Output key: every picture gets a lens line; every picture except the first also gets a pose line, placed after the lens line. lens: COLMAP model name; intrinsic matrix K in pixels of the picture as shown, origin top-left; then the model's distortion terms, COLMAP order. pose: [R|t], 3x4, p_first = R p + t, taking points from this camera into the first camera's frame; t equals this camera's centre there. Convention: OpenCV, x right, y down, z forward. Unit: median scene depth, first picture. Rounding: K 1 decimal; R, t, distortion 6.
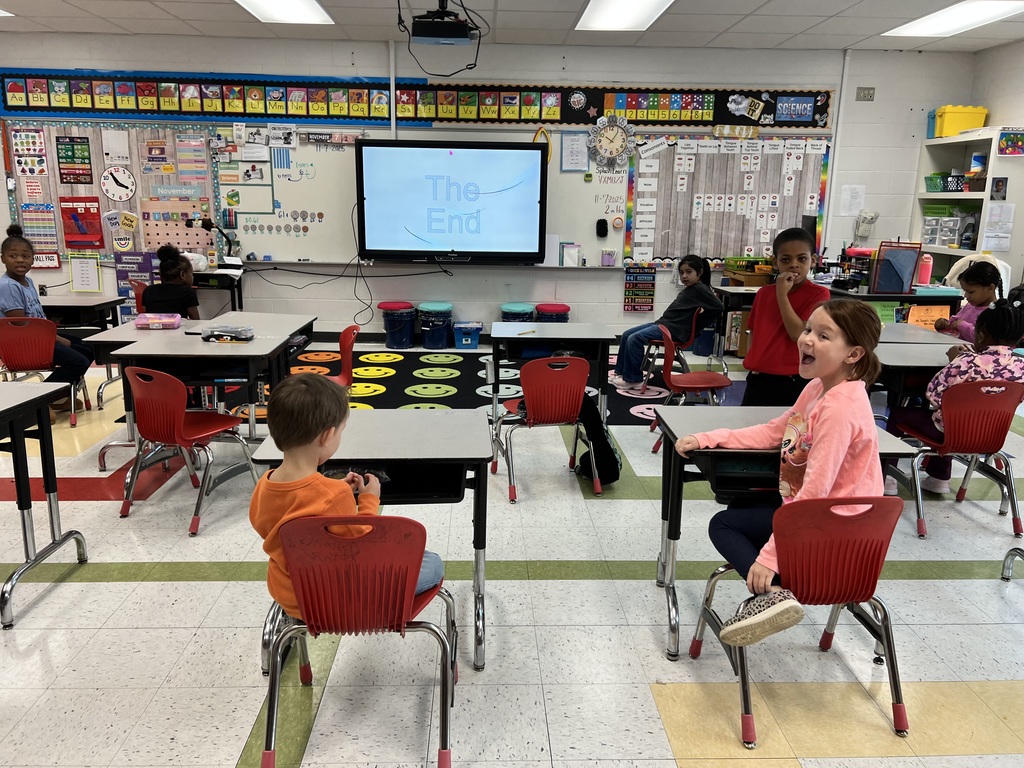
lens RADIAL K [[764.7, 0, 510.6], [0, 764.7, 377.4], [0, 0, 1]] dist [0.050945, -0.053906]
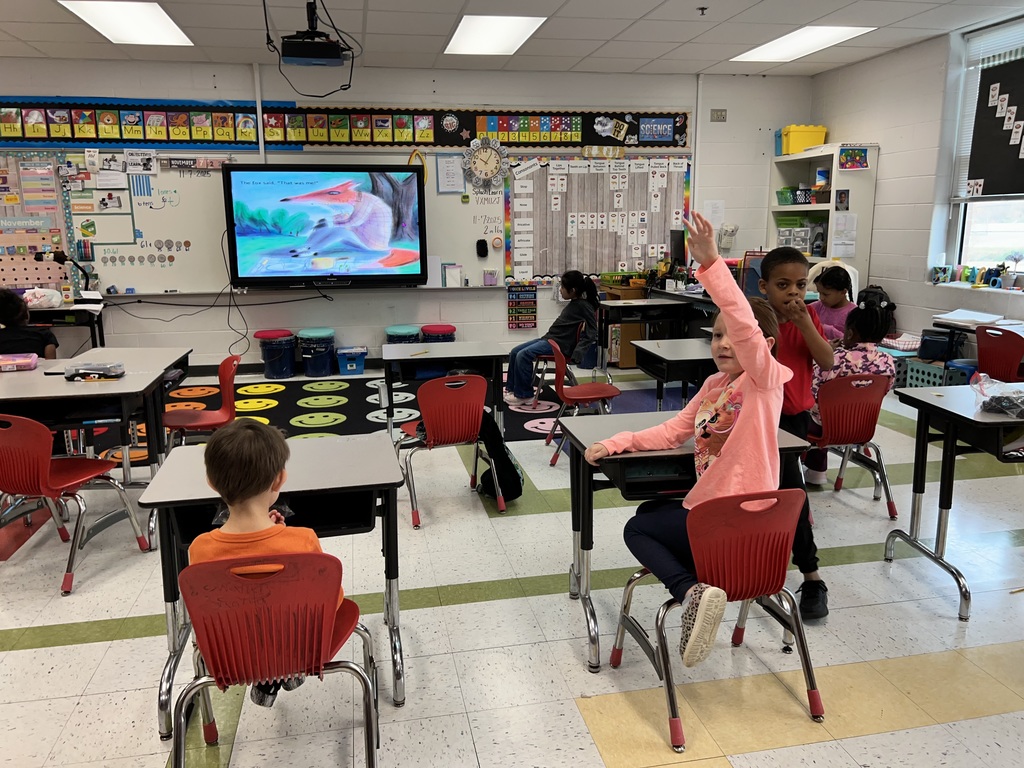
lens RADIAL K [[764.7, 0, 502.9], [0, 764.7, 373.3], [0, 0, 1]] dist [0.050945, -0.053906]
pose [[0.987631, -0.056176, 0.146386, -0.010531], [0.061221, 0.997668, -0.030184, 0.001865], [-0.144349, 0.038773, 0.988767, 0.006798]]
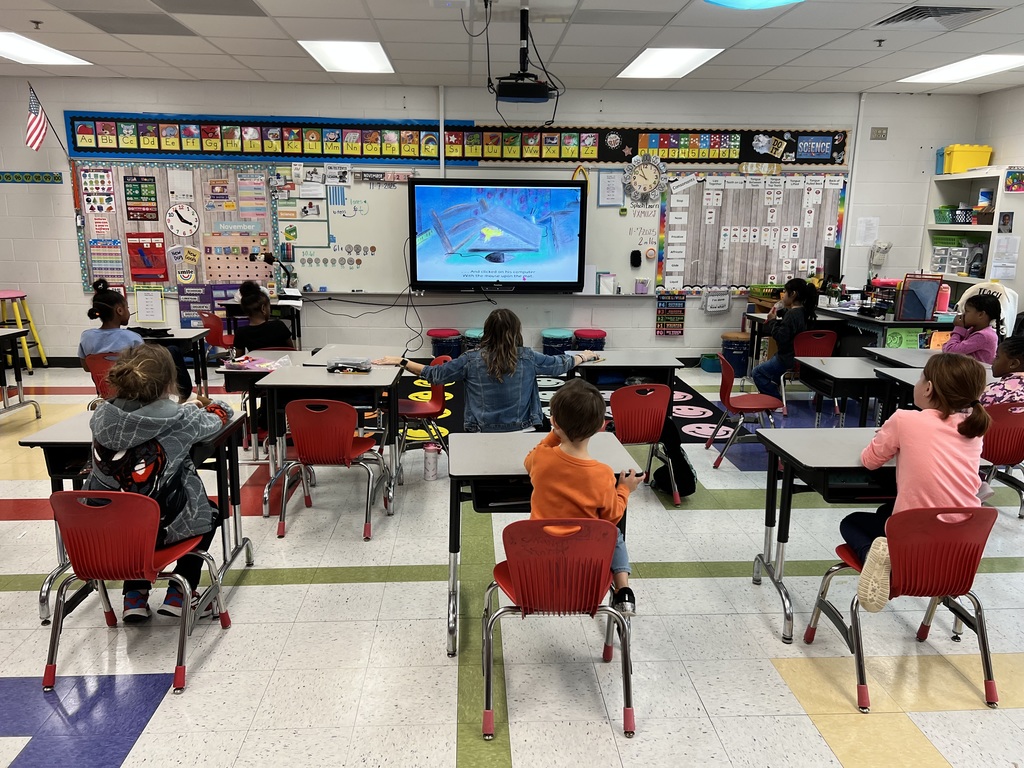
lens RADIAL K [[764.7, 0, 513.5], [0, 764.7, 389.9], [0, 0, 1]] dist [0.050945, -0.053906]
pose [[0.999705, -0.009424, 0.022363, -0.080631], [0.009599, 0.999924, -0.007691, -0.005698], [-0.022289, 0.007903, 0.999720, -0.065637]]
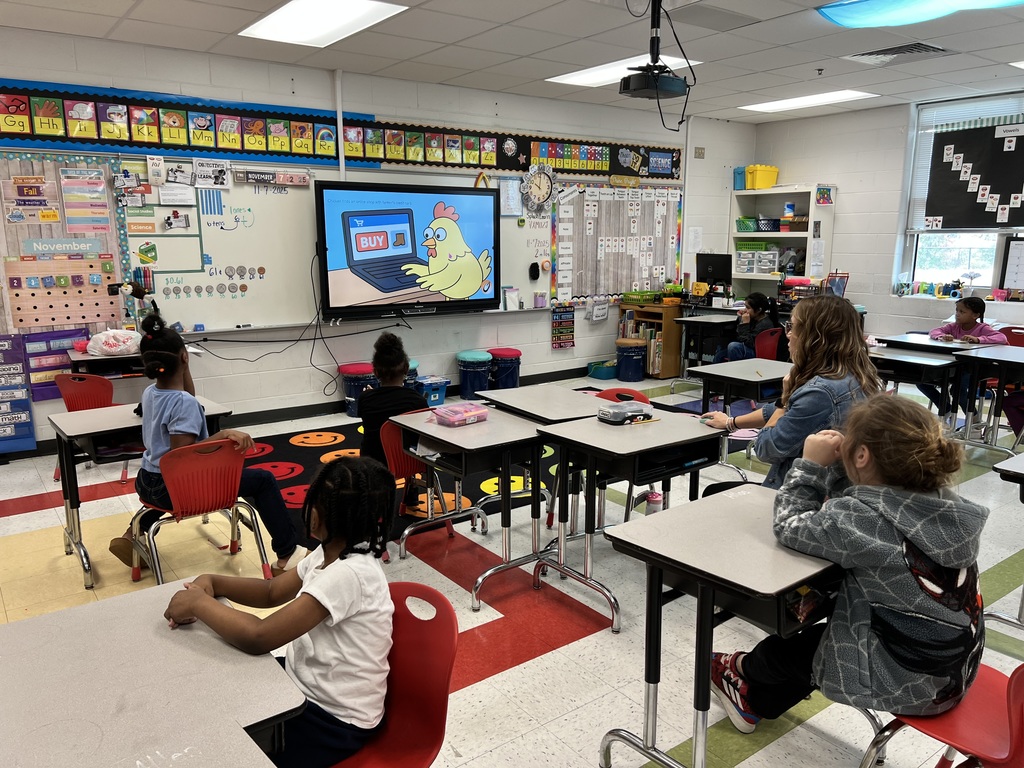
lens RADIAL K [[764.7, 0, 519.4], [0, 764.7, 385.8], [0, 0, 1]] dist [0.050945, -0.053906]
pose [[0.823324, -0.126423, 0.553312, -0.504847], [0.143186, 0.989610, 0.013051, -0.062182], [-0.549213, 0.068481, 0.832872, 0.177371]]
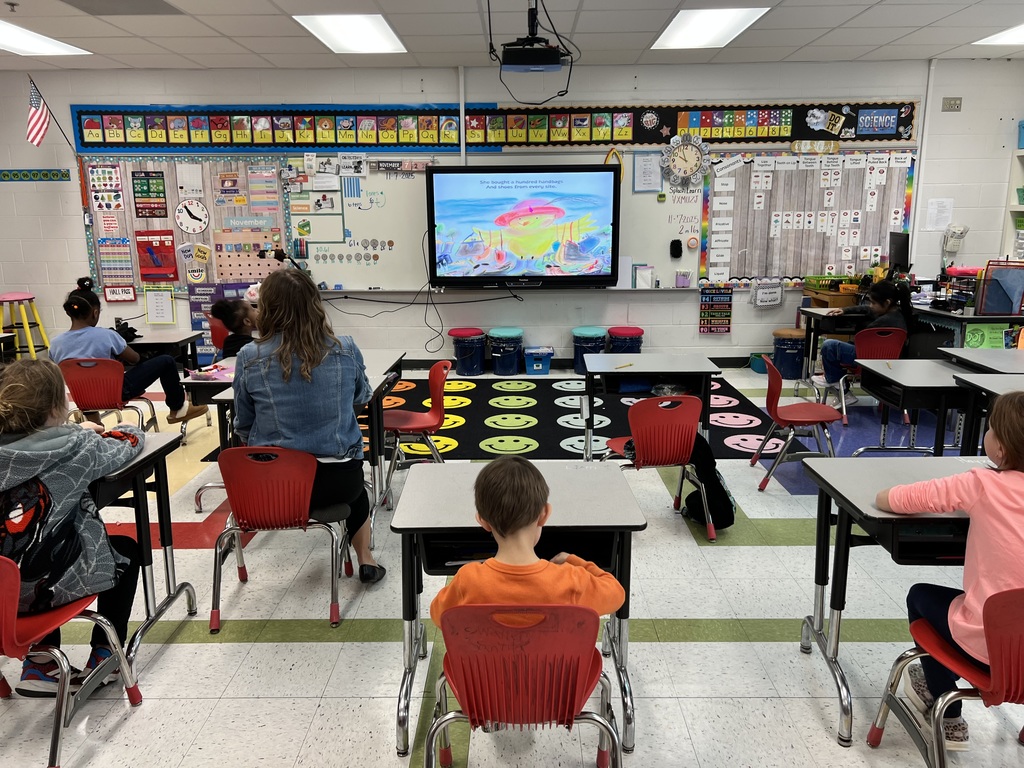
lens RADIAL K [[764.7, 0, 514.0], [0, 764.7, 375.5], [0, 0, 1]] dist [0.050945, -0.053906]
pose [[0.998717, -0.013633, -0.048760, -0.042881], [0.012644, 0.999709, -0.020527, -0.017753], [0.049026, 0.019884, 0.998600, 0.021555]]
